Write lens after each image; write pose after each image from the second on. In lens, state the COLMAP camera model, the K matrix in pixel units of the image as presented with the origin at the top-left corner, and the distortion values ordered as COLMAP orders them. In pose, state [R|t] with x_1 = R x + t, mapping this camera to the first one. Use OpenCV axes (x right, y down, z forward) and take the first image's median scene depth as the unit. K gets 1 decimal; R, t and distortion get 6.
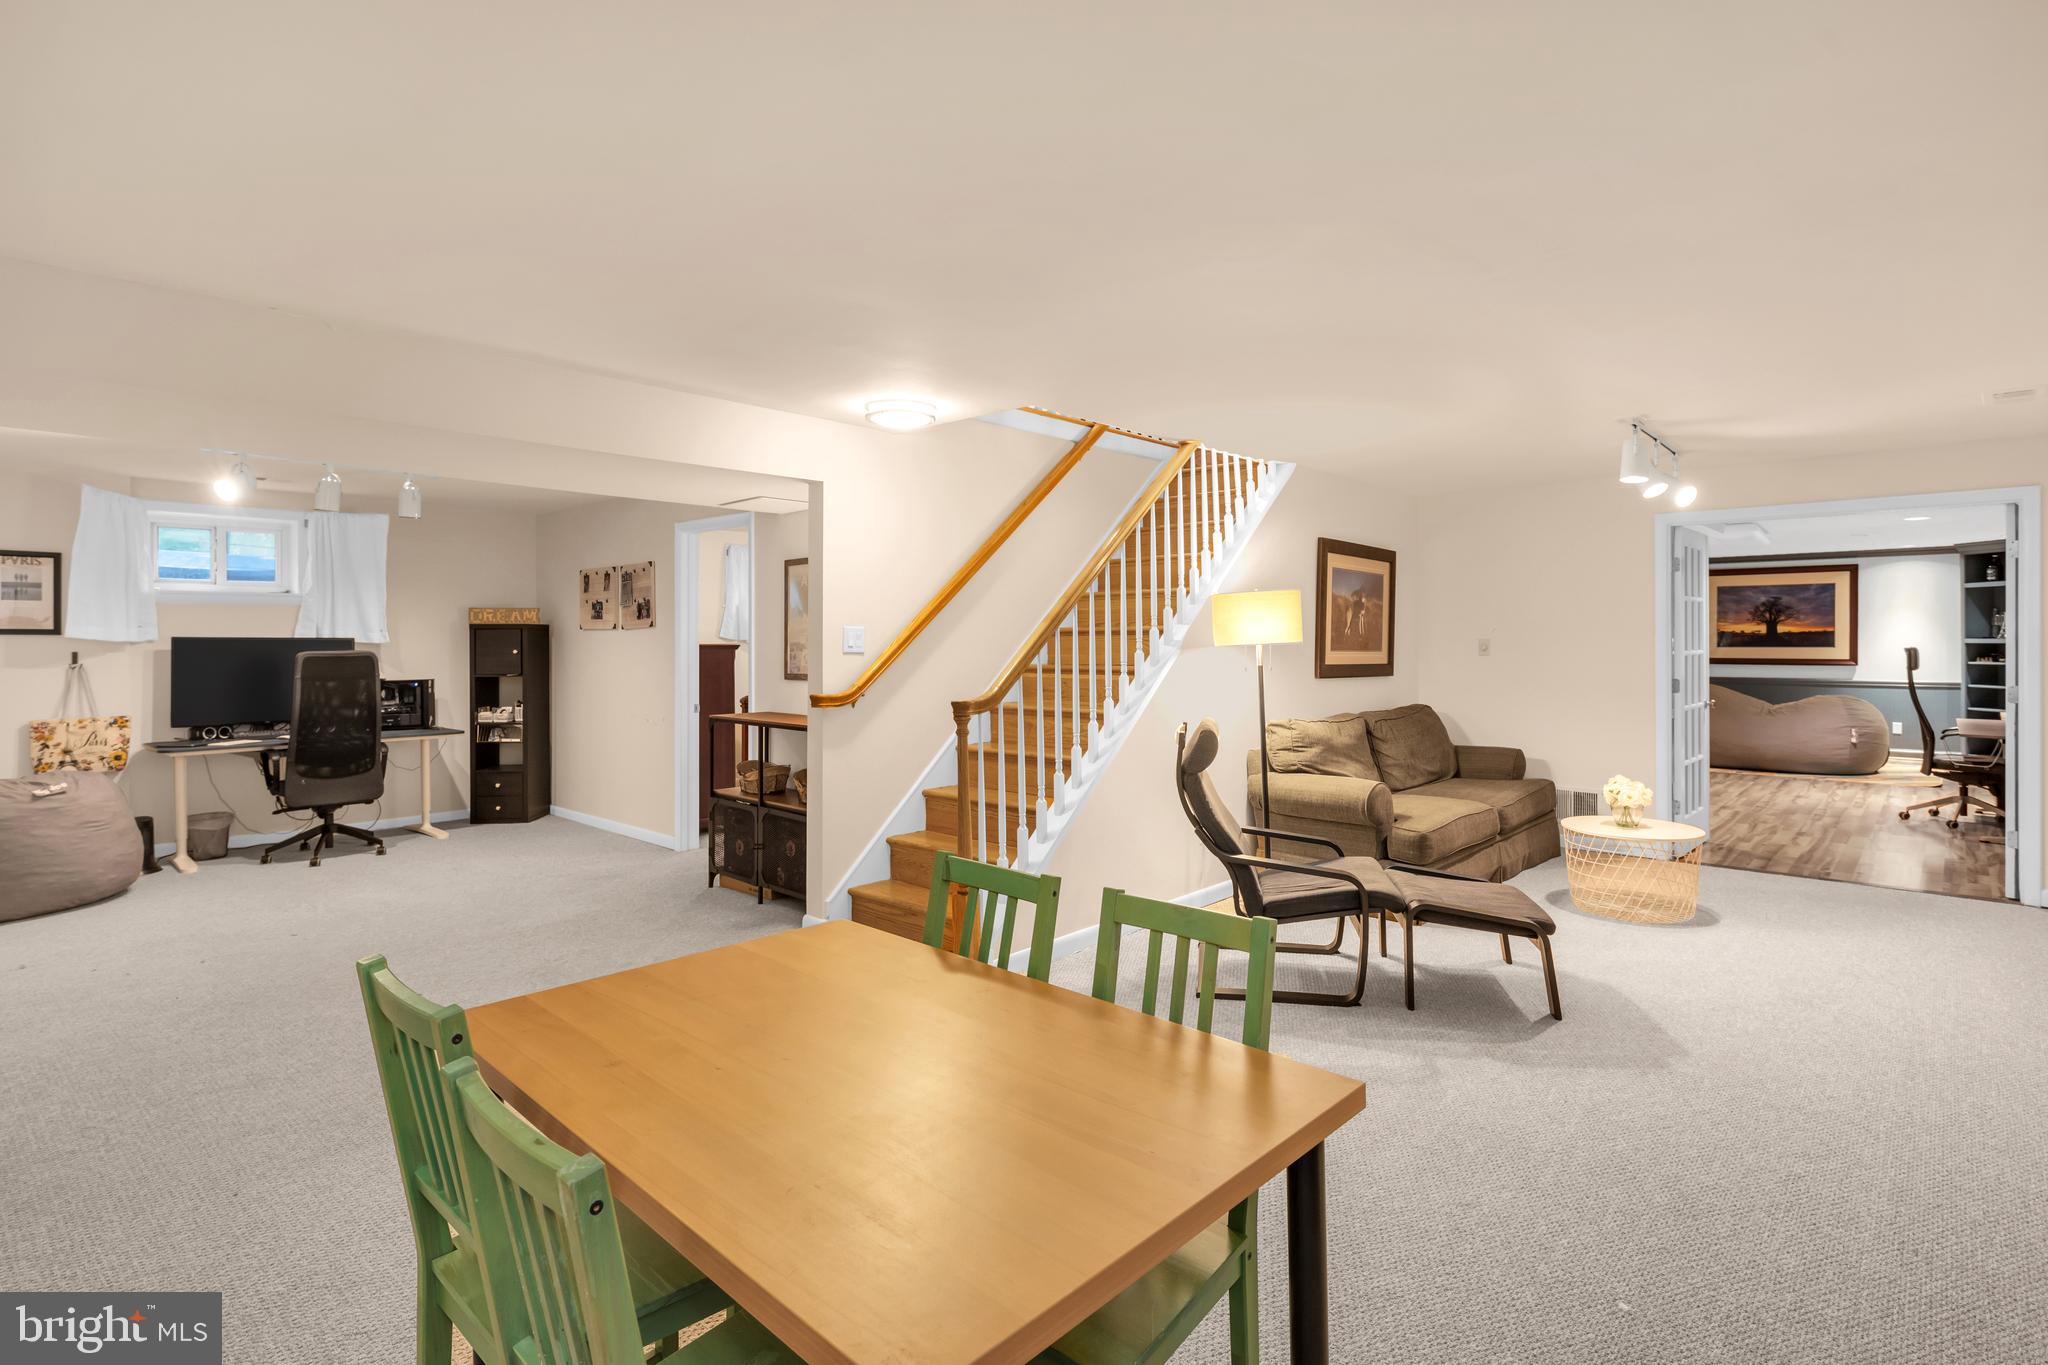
lens RADIAL K [[997.2, 0, 1018.3], [0, 997.2, 654.9], [0, 0, 1]] dist [0.001809, 0.000140]
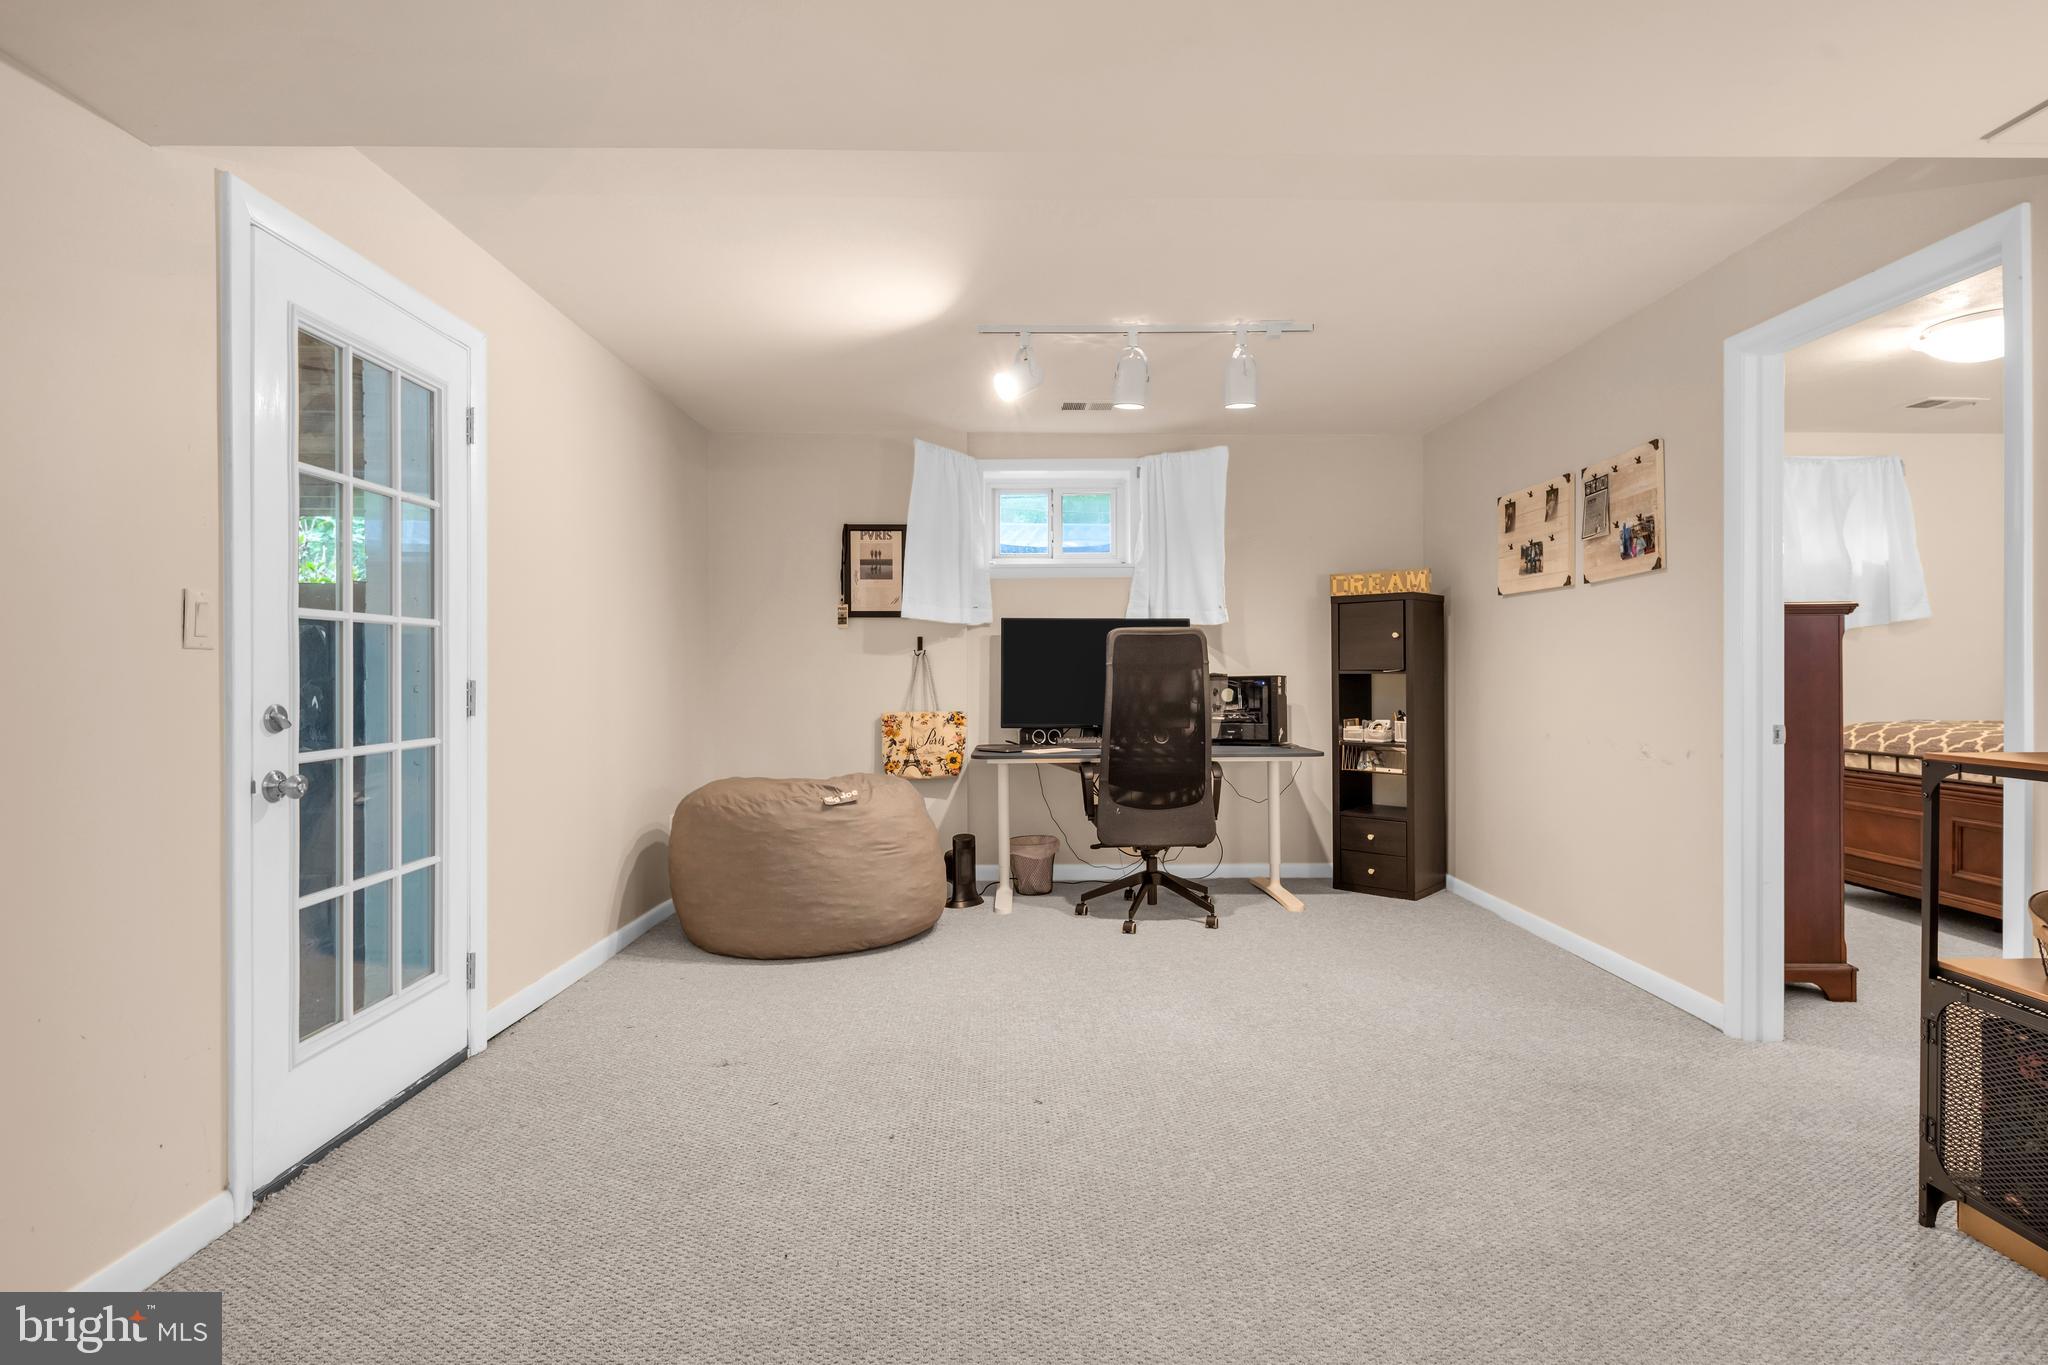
lens RADIAL K [[997.2, 0, 1018.3], [0, 997.2, 654.9], [0, 0, 1]] dist [0.001809, 0.000140]
pose [[0.684921, -0.011041, -0.728533, -0.236392], [-0.006905, 0.999742, -0.021643, 0.030413], [0.728584, 0.019854, 0.684668, 0.446273]]
